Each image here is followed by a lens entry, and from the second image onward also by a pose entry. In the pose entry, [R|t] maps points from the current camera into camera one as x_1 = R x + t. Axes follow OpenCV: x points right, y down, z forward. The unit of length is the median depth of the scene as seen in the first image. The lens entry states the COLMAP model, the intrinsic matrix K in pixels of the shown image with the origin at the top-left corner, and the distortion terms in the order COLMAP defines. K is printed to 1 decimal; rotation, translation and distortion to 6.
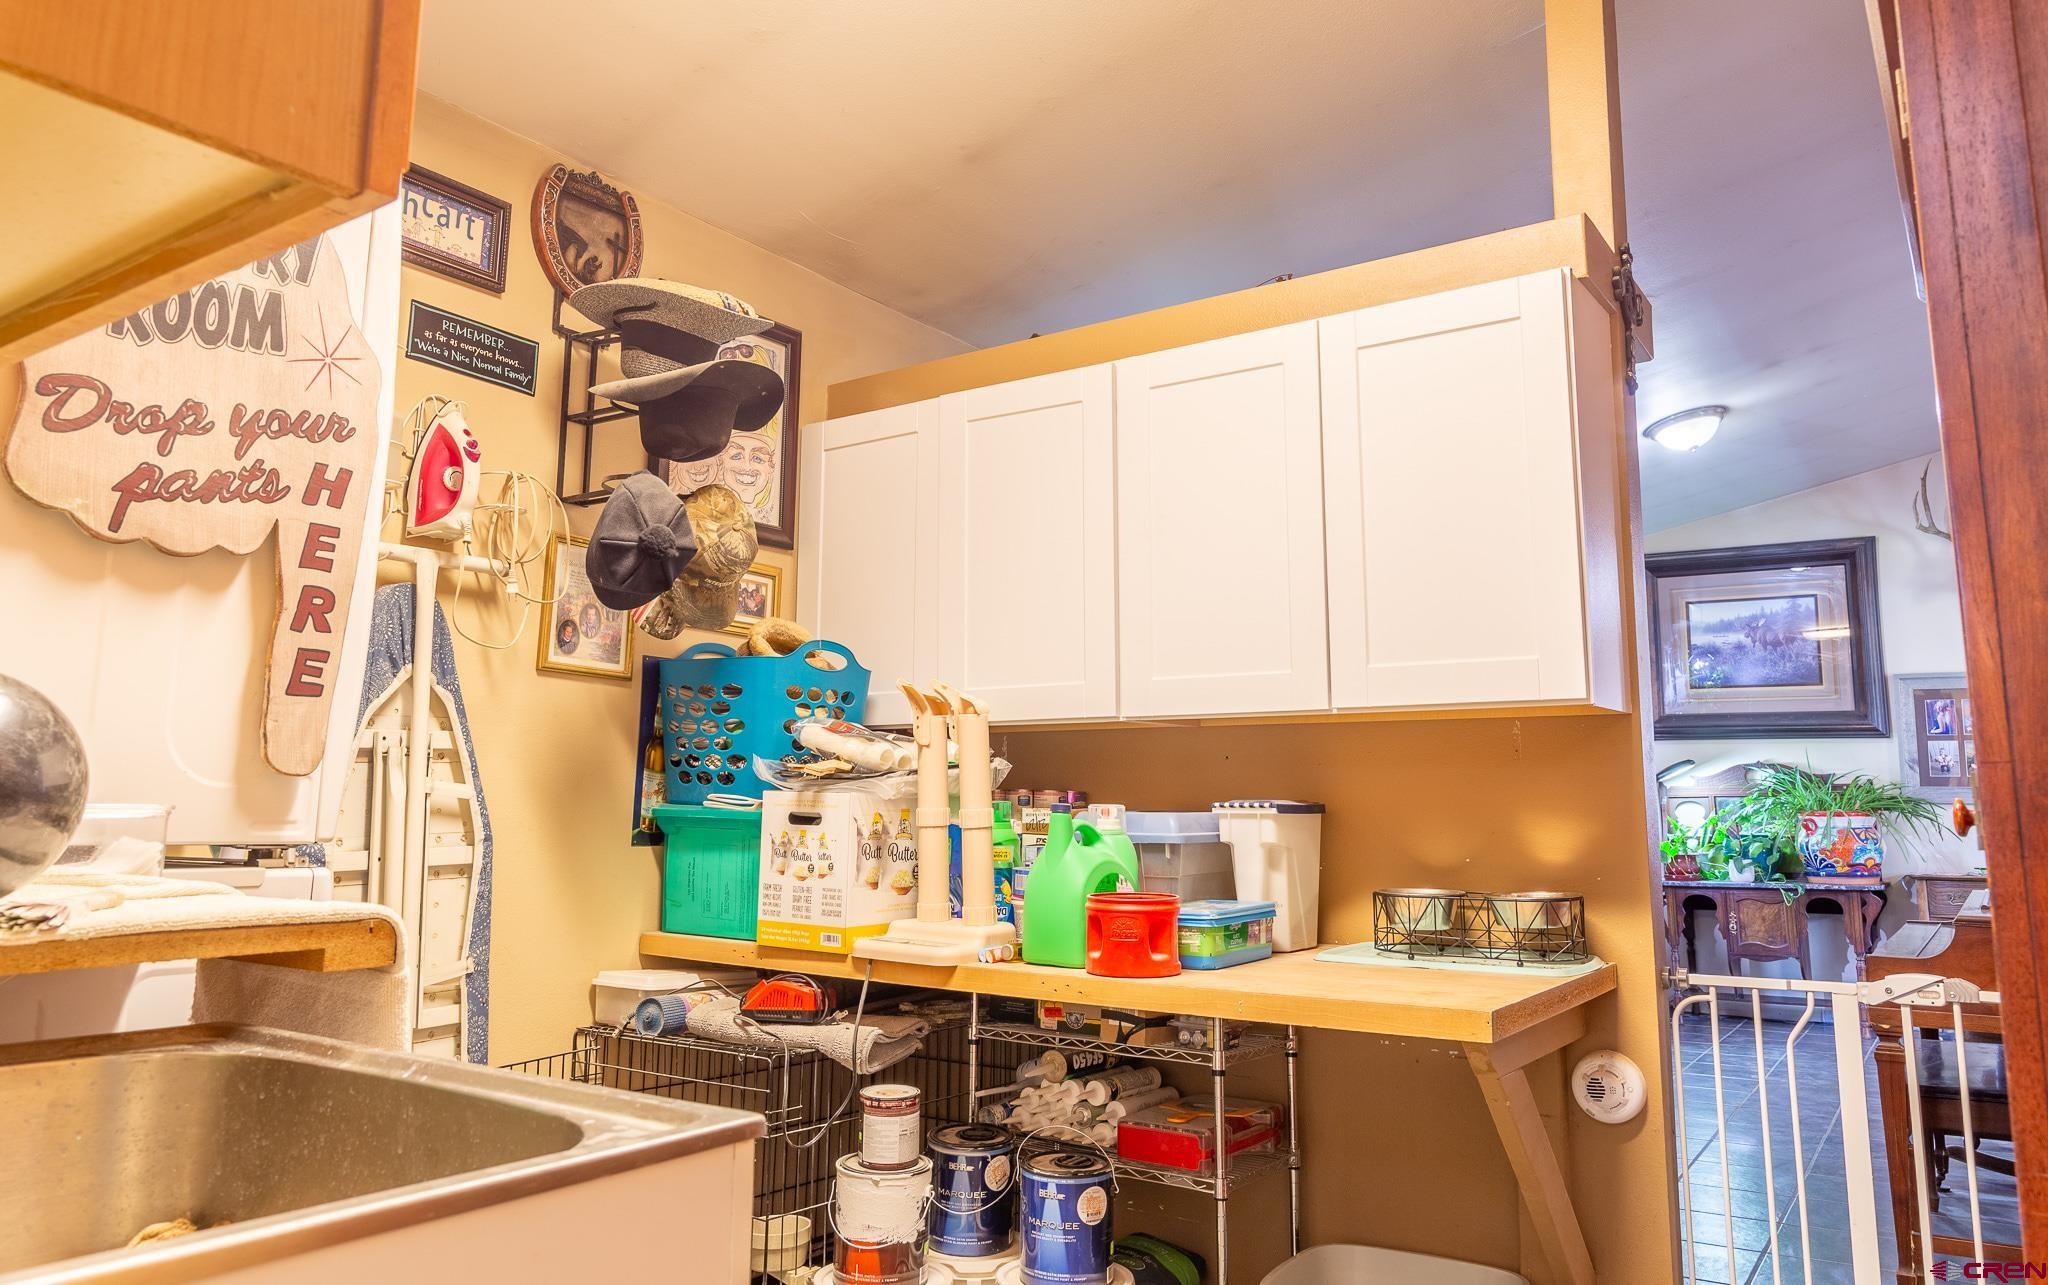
lens RADIAL K [[1401.9, 0, 1024.5], [0, 1401.9, 599.7], [0, 0, 1]] dist [-0.005558, -0.002060]
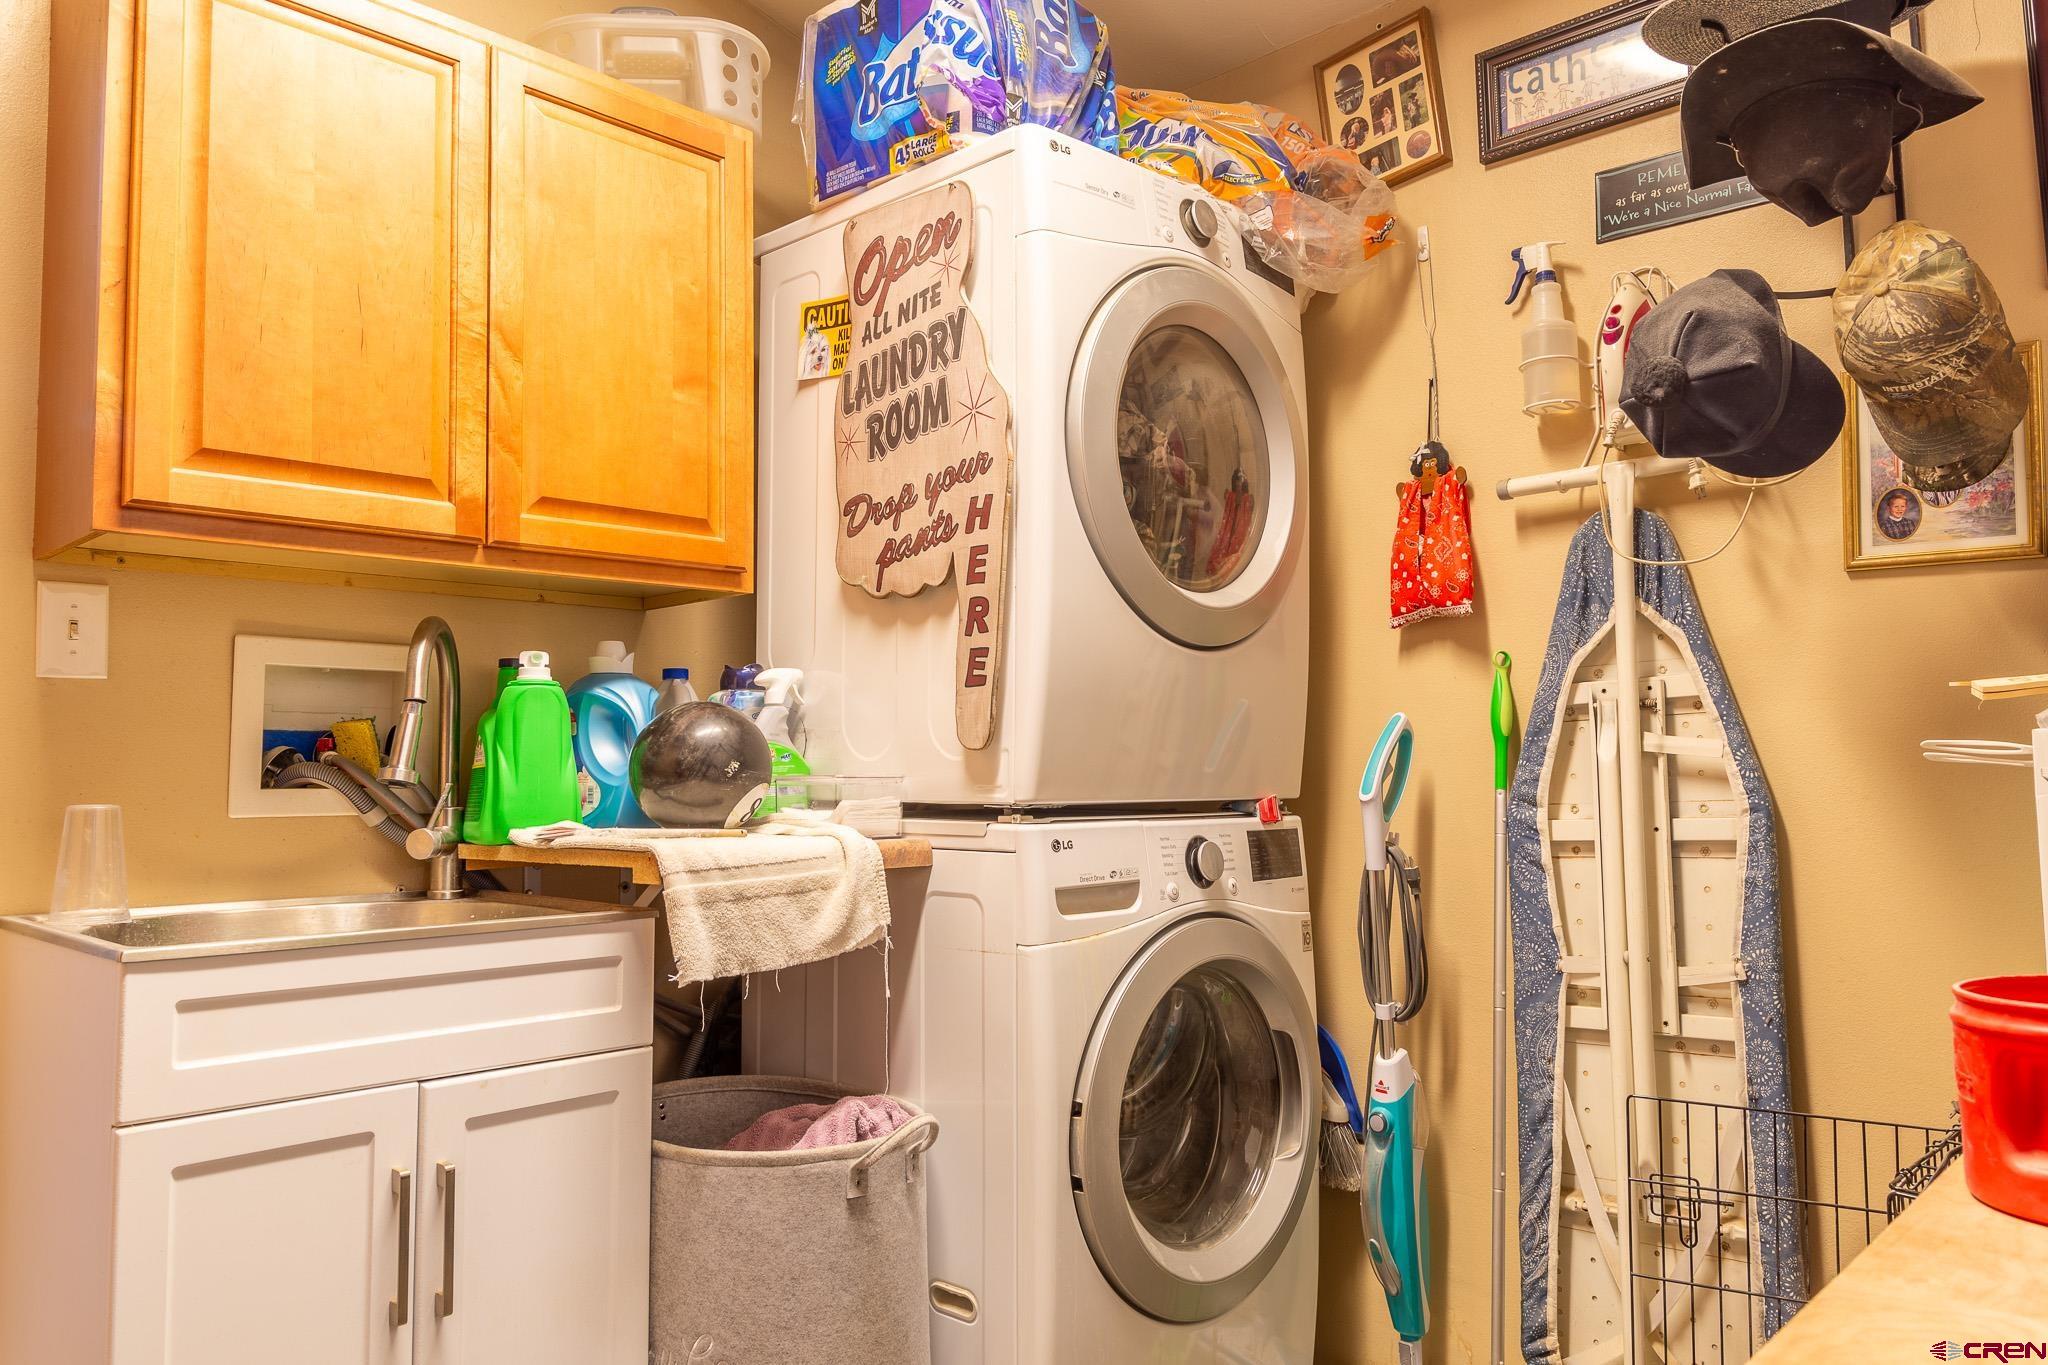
lens RADIAL K [[1429.6, 0, 1024.0], [0, 1429.6, 682.5], [0, 0, 1]] dist [-0.006289, -0.001313]
pose [[-0.137906, -0.073316, -0.987728, 0.733547], [0.154590, 0.983441, -0.094582, 0.192149], [0.978307, -0.165737, -0.124288, 1.198940]]
